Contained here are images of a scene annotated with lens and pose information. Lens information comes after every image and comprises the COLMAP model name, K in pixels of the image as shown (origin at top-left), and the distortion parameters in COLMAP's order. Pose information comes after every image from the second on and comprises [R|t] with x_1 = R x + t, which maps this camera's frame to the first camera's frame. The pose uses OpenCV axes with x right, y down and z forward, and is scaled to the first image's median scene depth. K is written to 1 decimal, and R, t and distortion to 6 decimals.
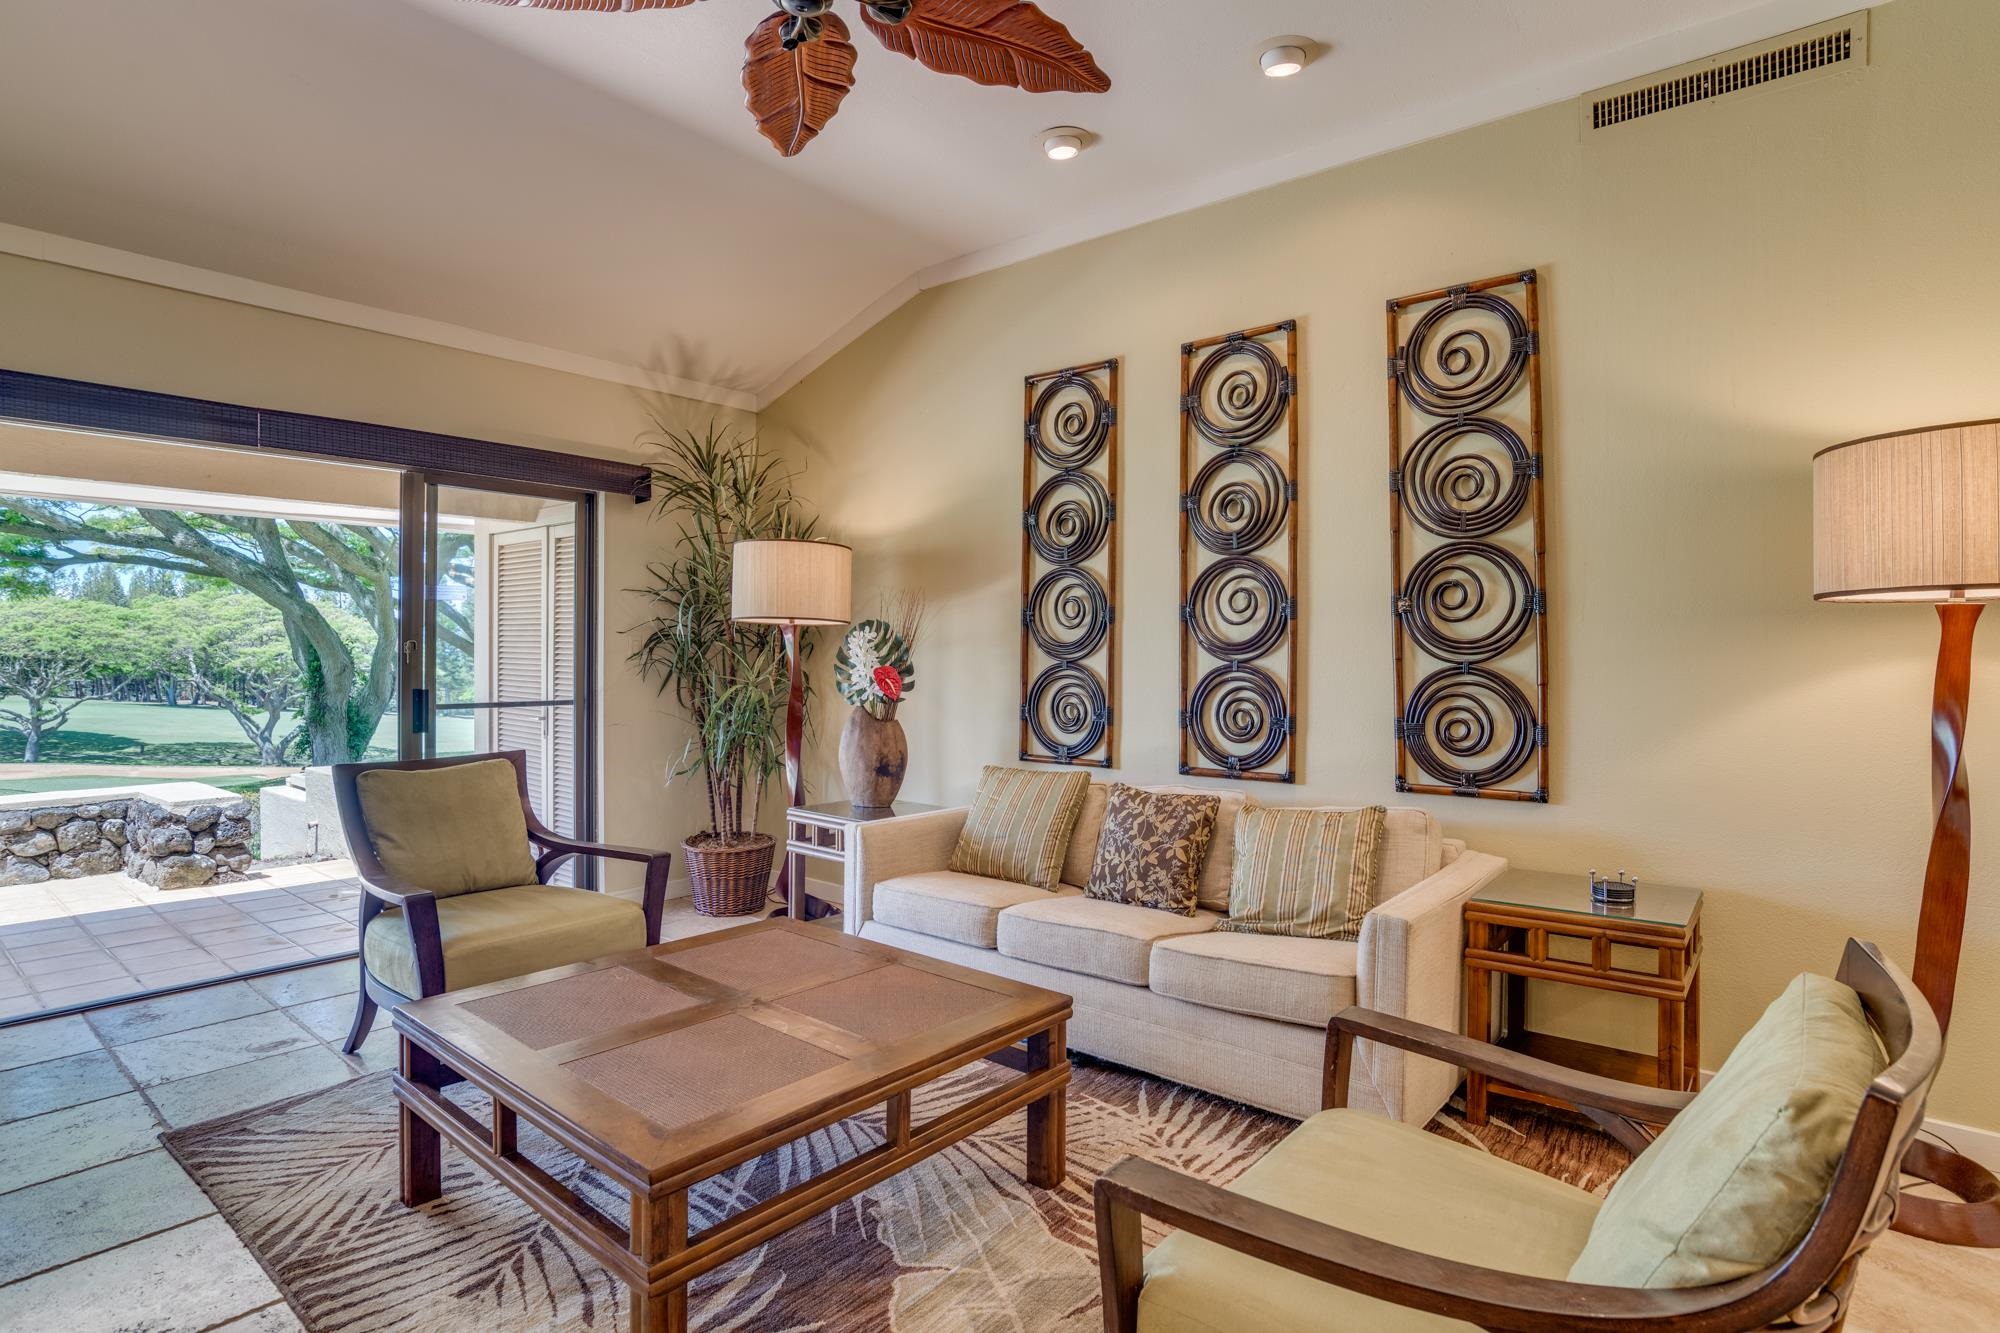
lens RADIAL K [[1017.1, 0, 1003.1], [0, 1017.1, 658.3], [0, 0, 1]] dist [-0.051084, 0.021107]
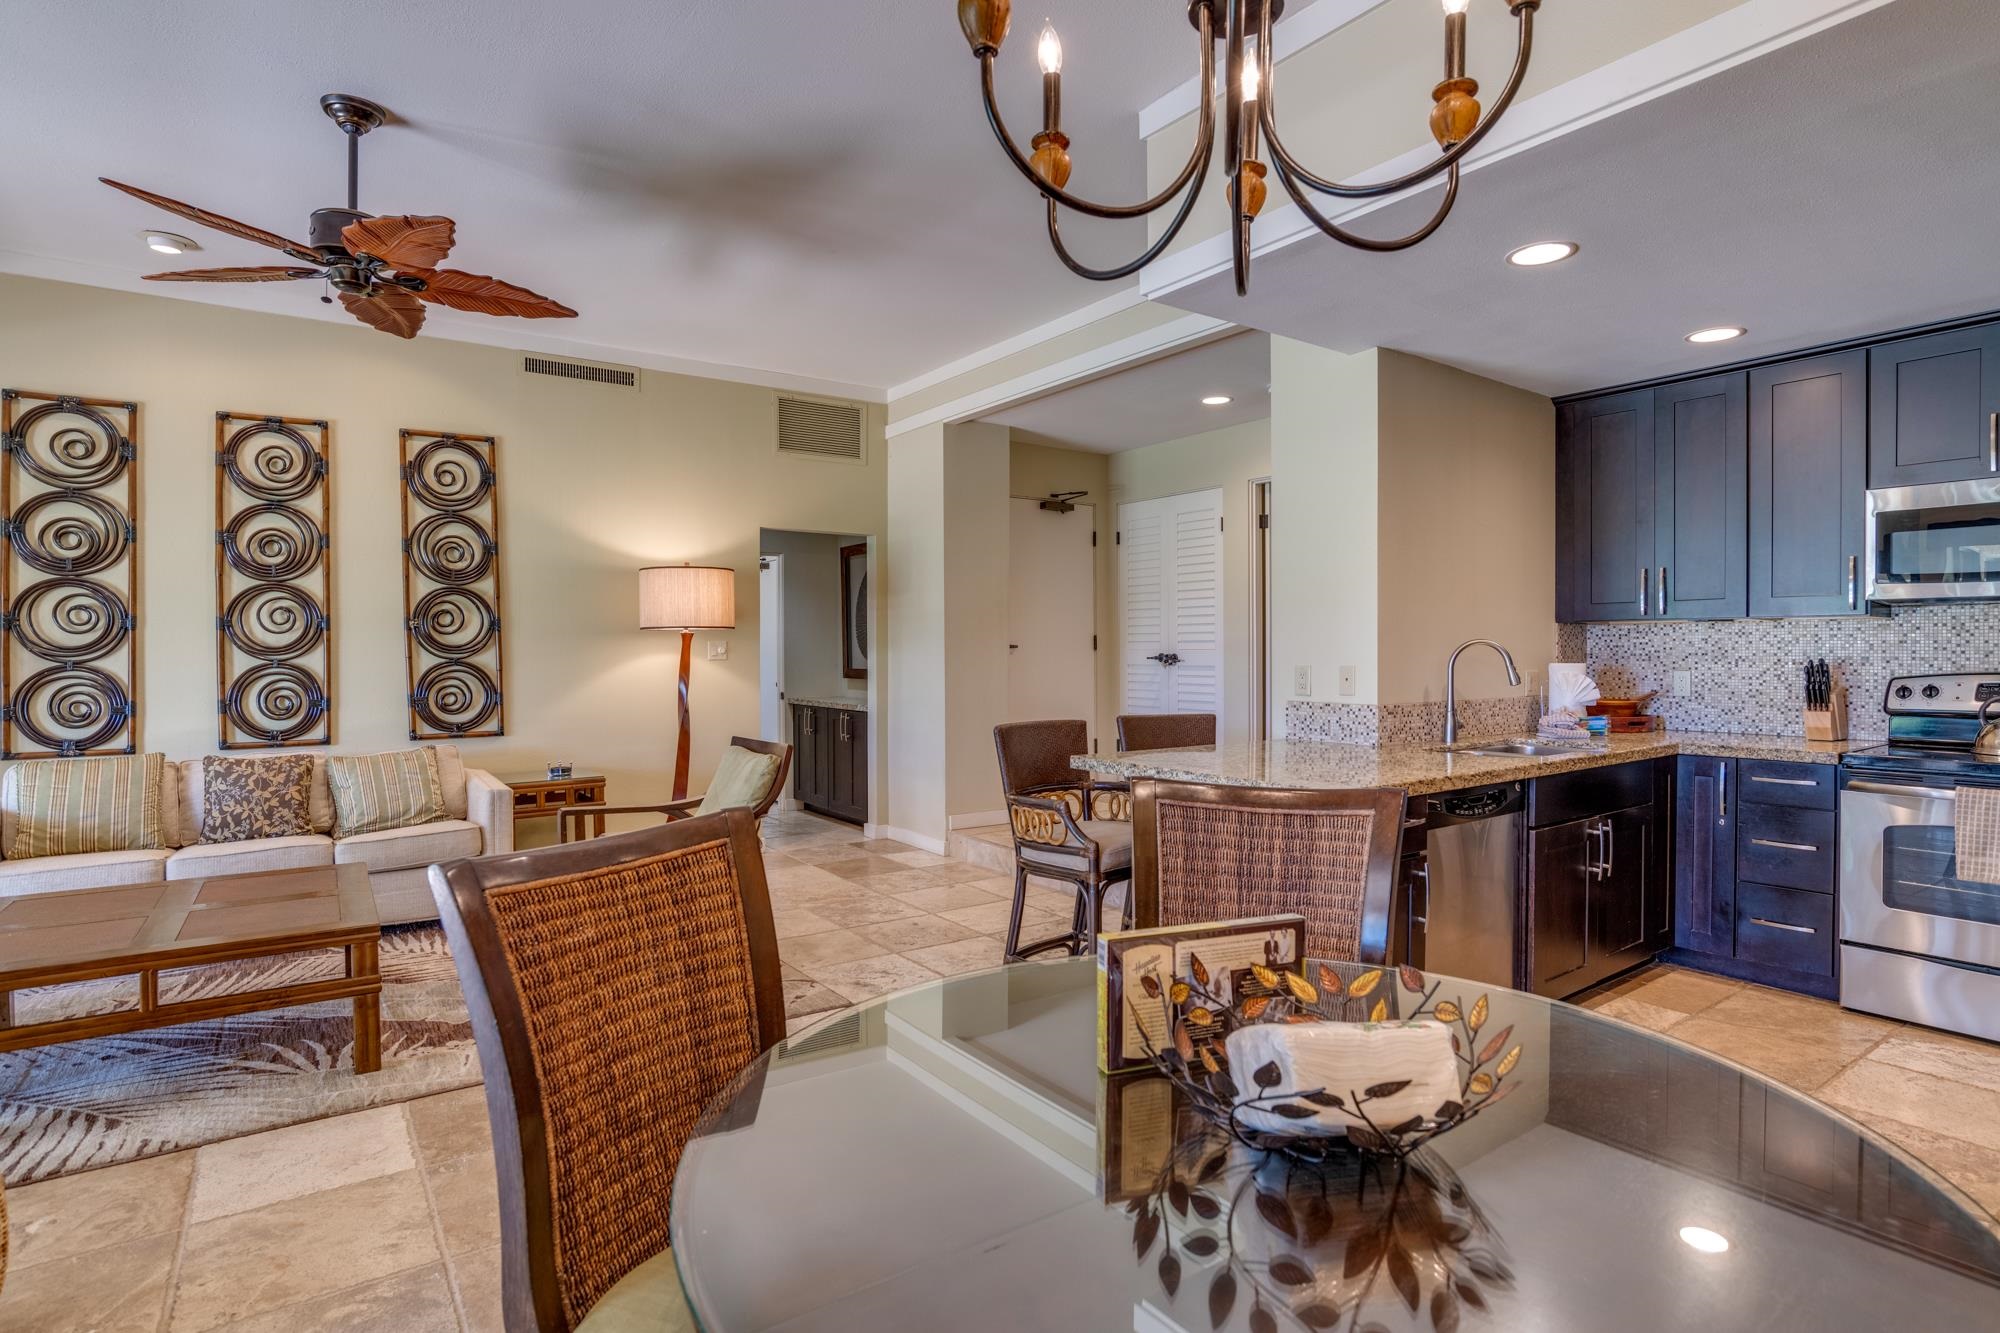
lens RADIAL K [[1017.1, 0, 1003.0], [0, 1017.1, 661.8], [0, 0, 1]] dist [-0.051084, 0.021107]
pose [[0.259901, -0.015748, 0.965507, -0.815022], [0.010738, 0.999852, 0.013418, -0.002661], [-0.965576, 0.006880, 0.260031, -0.287790]]
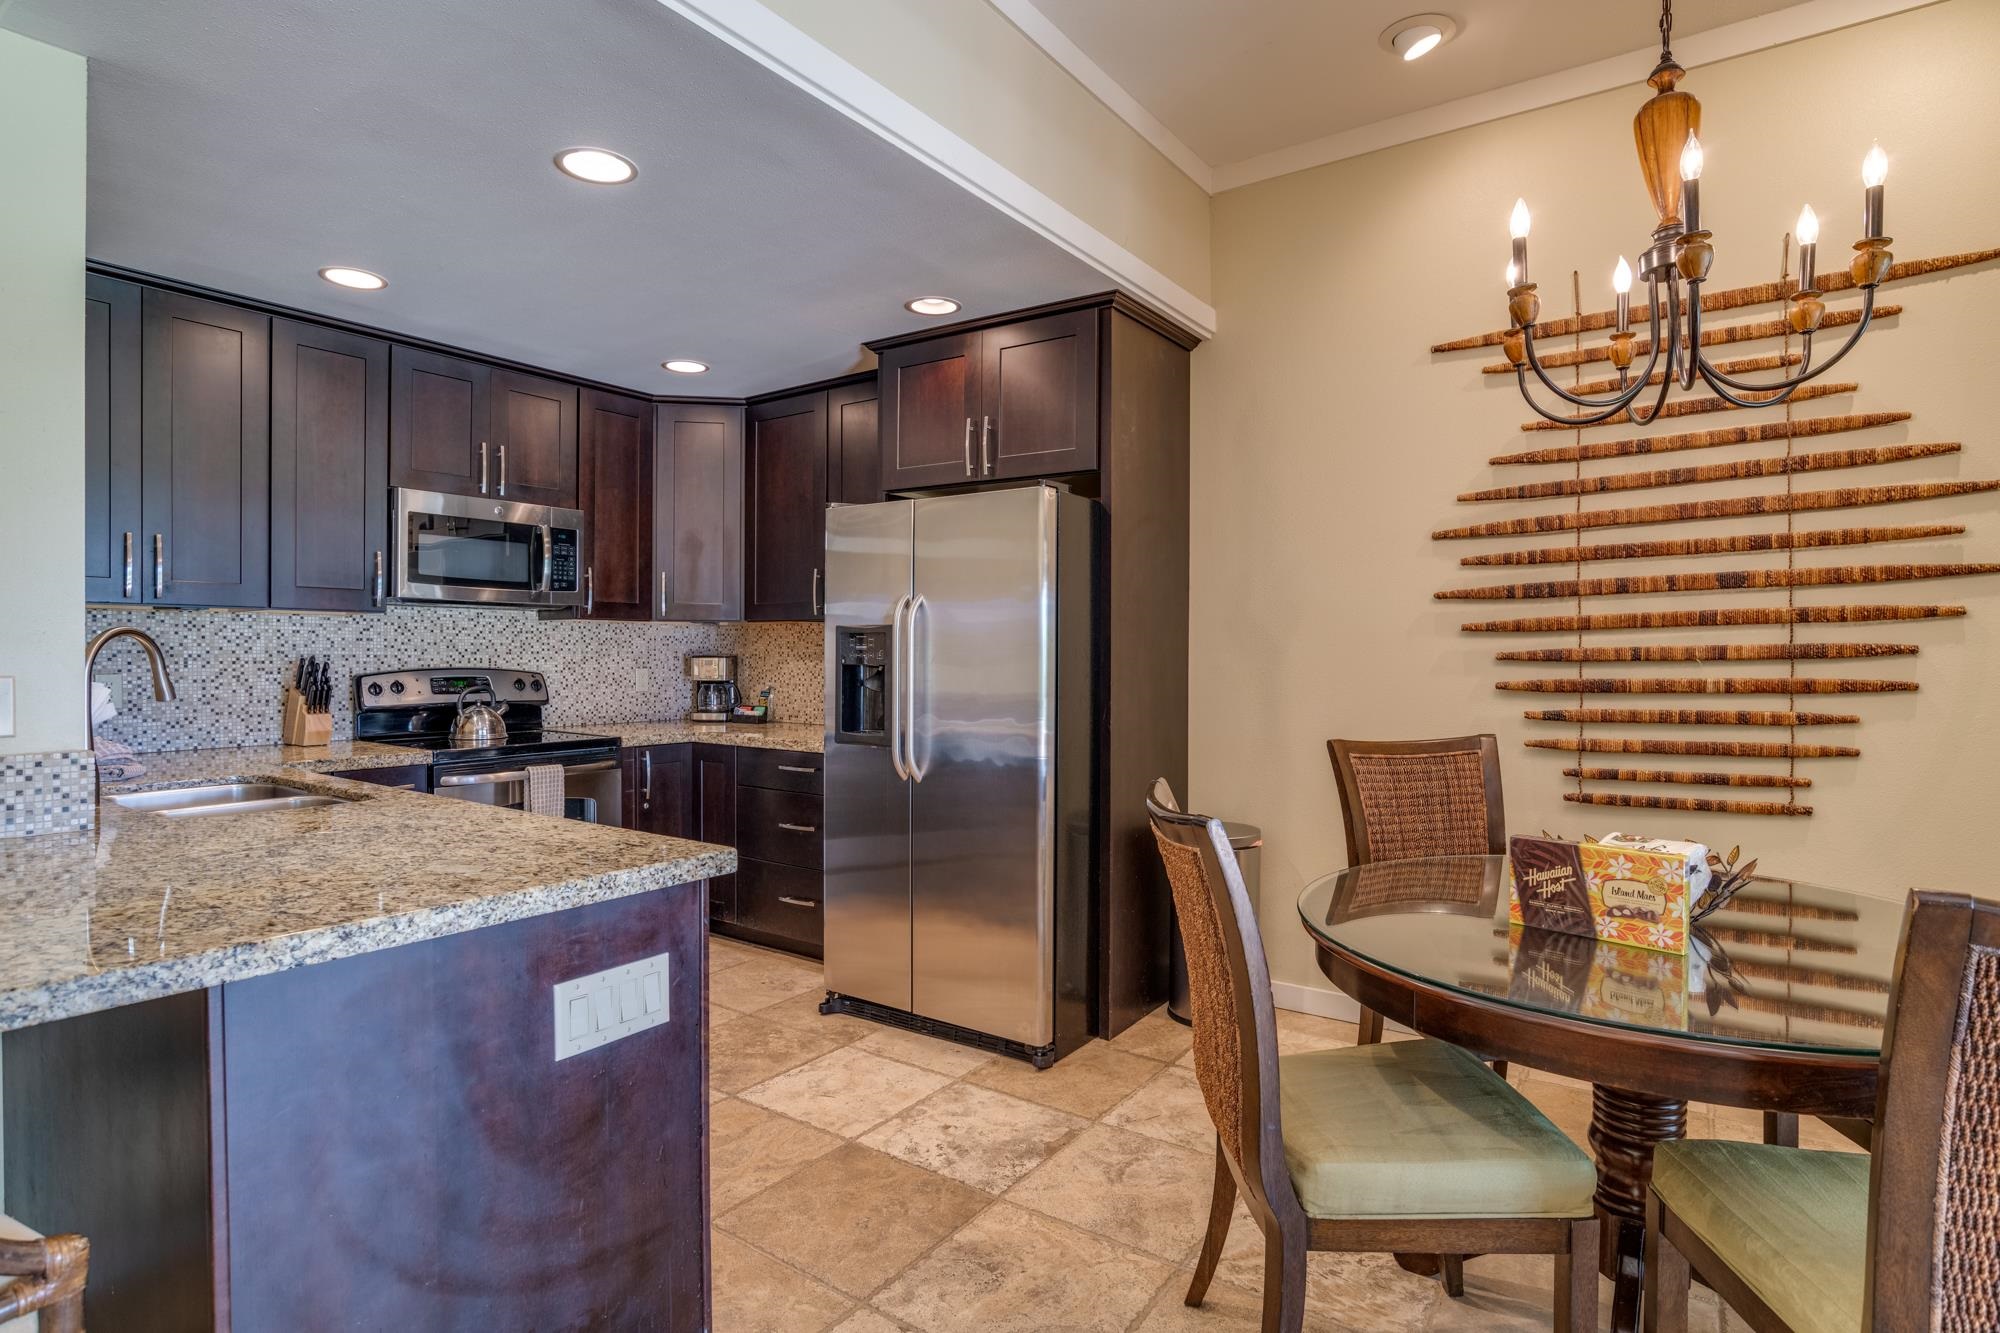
lens RADIAL K [[1017.1, 0, 1009.3], [0, 1017.1, 664.1], [0, 0, 1]] dist [-0.051084, 0.021107]
pose [[-0.996237, -0.008806, -0.086220, -0.147542], [-0.010593, 0.999738, 0.020284, -0.002097], [0.086019, 0.021121, -0.996070, 0.188476]]
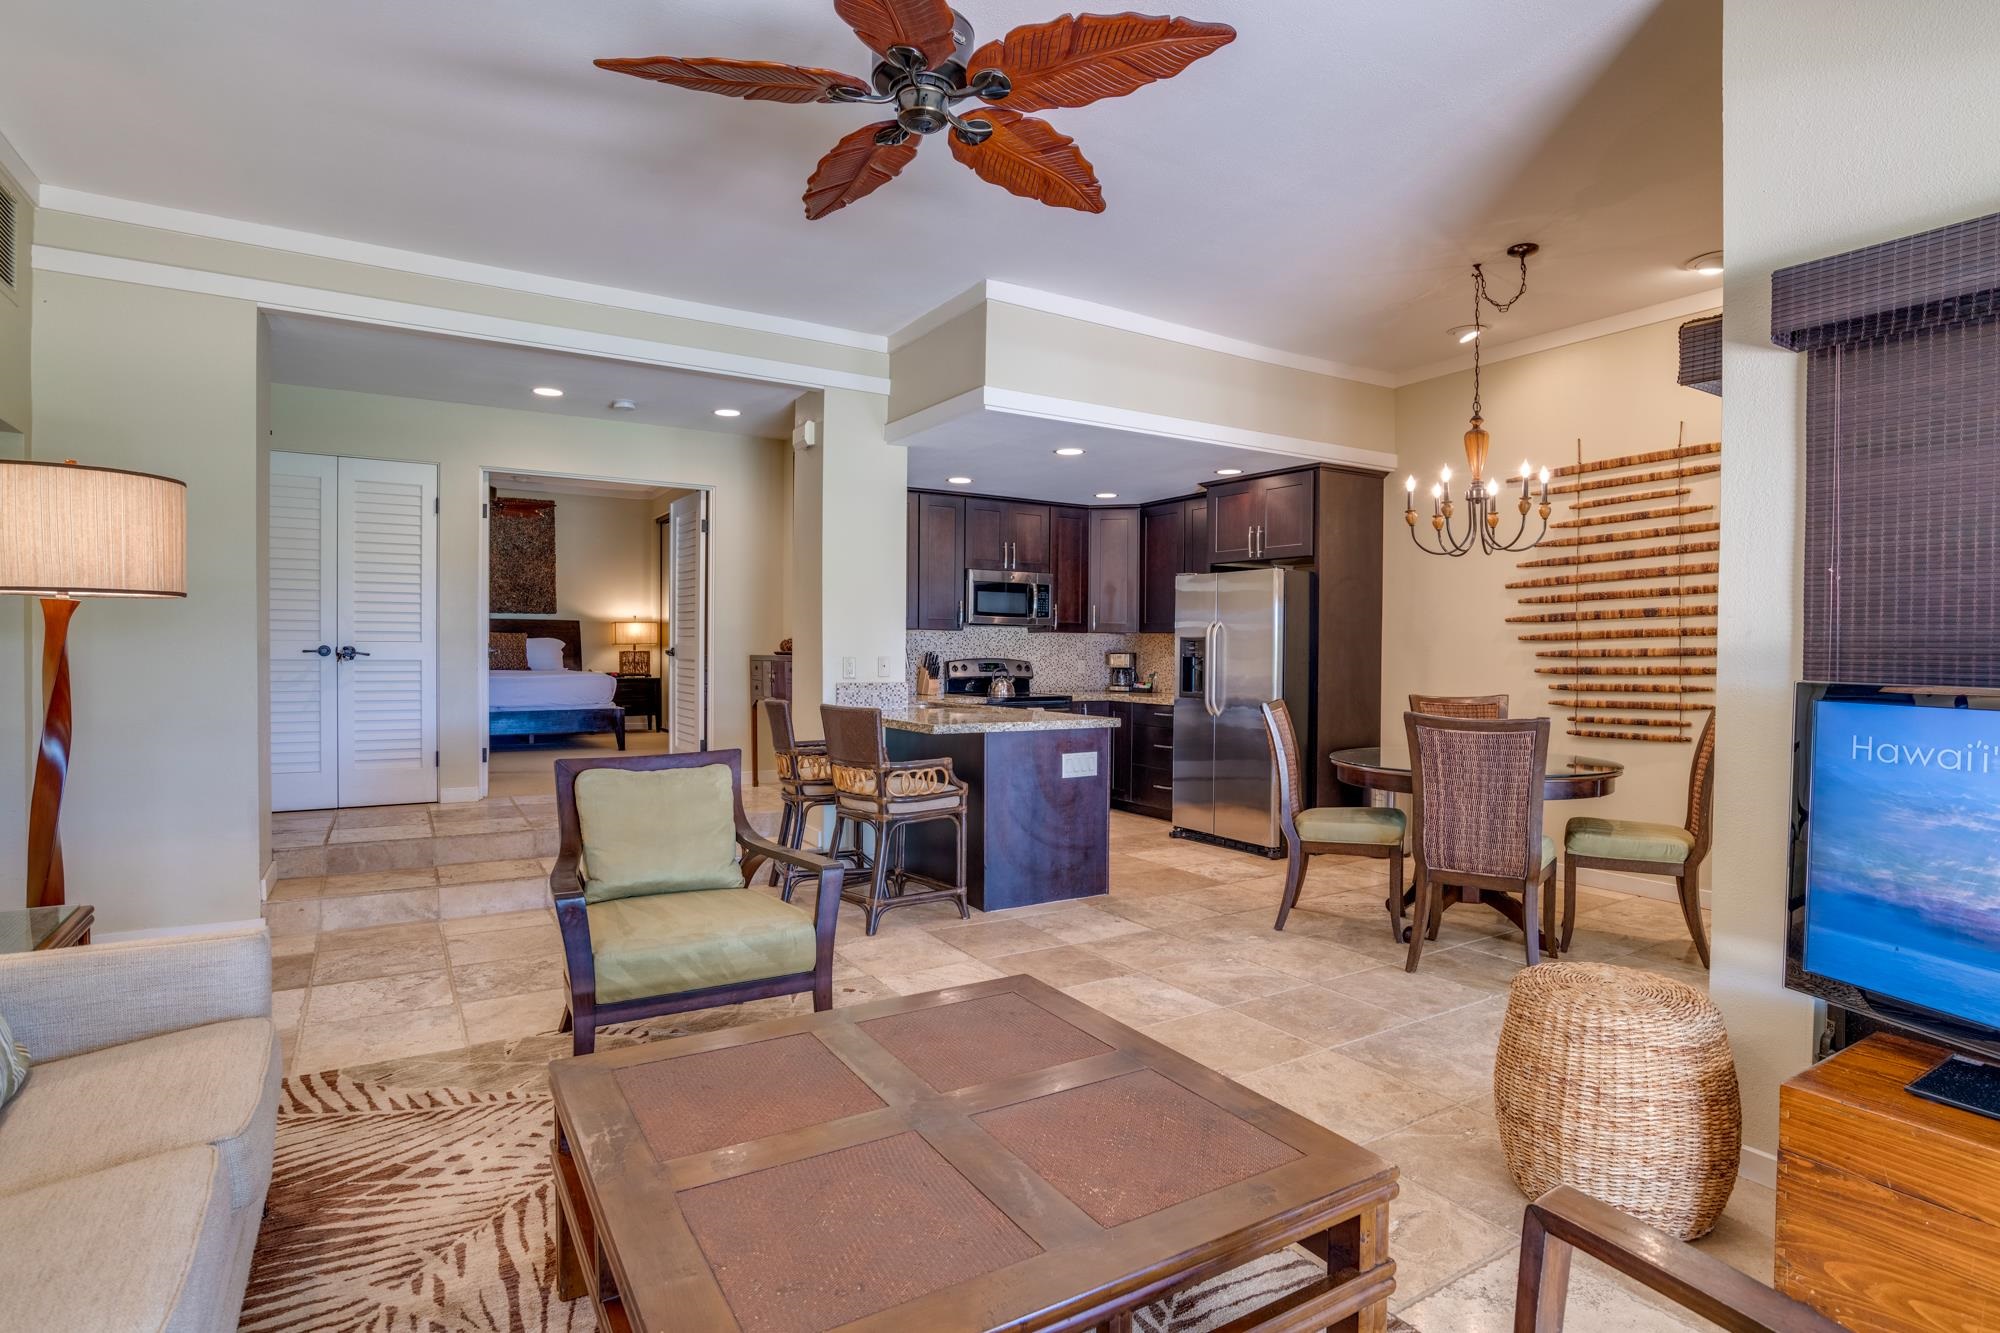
lens RADIAL K [[1017.1, 0, 1007.5], [0, 1017.1, 666.0], [0, 0, 1]] dist [-0.051084, 0.021107]
pose [[-0.948098, -0.018228, 0.317455, -0.359799], [-0.010521, 0.999607, 0.025975, -0.009121], [-0.317803, 0.021287, -0.947918, 1.087699]]
